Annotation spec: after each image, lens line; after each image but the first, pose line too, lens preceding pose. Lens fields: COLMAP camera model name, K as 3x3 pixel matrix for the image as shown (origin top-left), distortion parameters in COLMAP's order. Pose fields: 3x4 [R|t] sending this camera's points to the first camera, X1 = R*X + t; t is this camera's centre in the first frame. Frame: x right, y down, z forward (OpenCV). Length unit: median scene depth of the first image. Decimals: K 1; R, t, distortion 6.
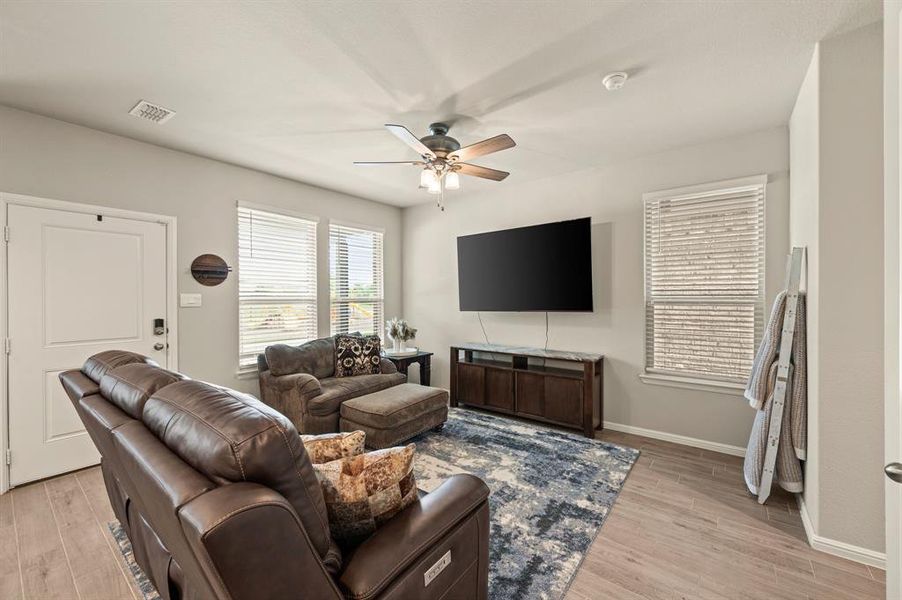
lens RADIAL K [[361.0, 0, 458.5], [0, 361.0, 298.7], [0, 0, 1]] dist [0.002228, -0.000450]
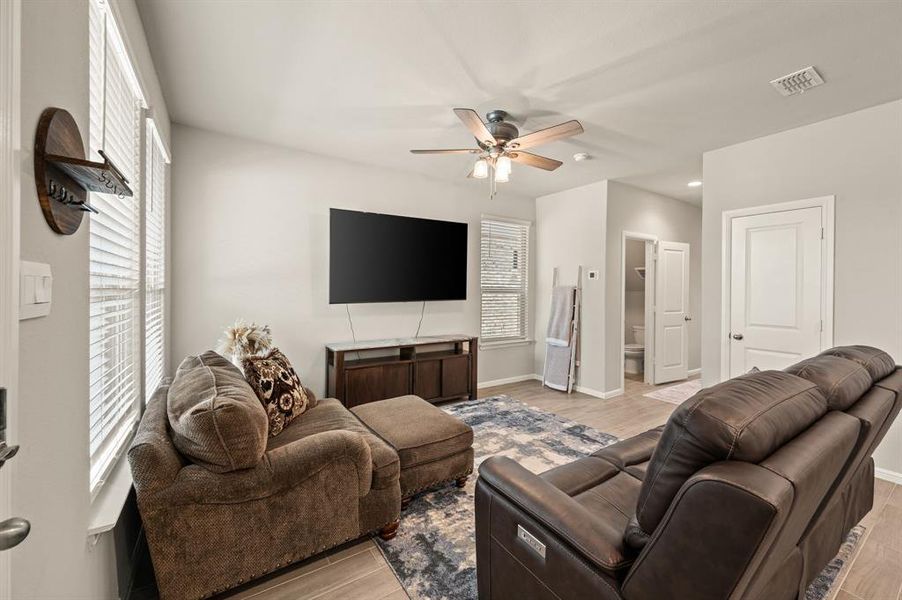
lens RADIAL K [[361.0, 0, 451.8], [0, 361.0, 290.9], [0, 0, 1]] dist [0.002228, -0.000450]
pose [[0.326250, 0.001070, 0.945283, -0.918163], [-0.008723, 0.999960, 0.001879, 0.002778], [-0.945243, -0.008859, 0.326246, 0.711374]]
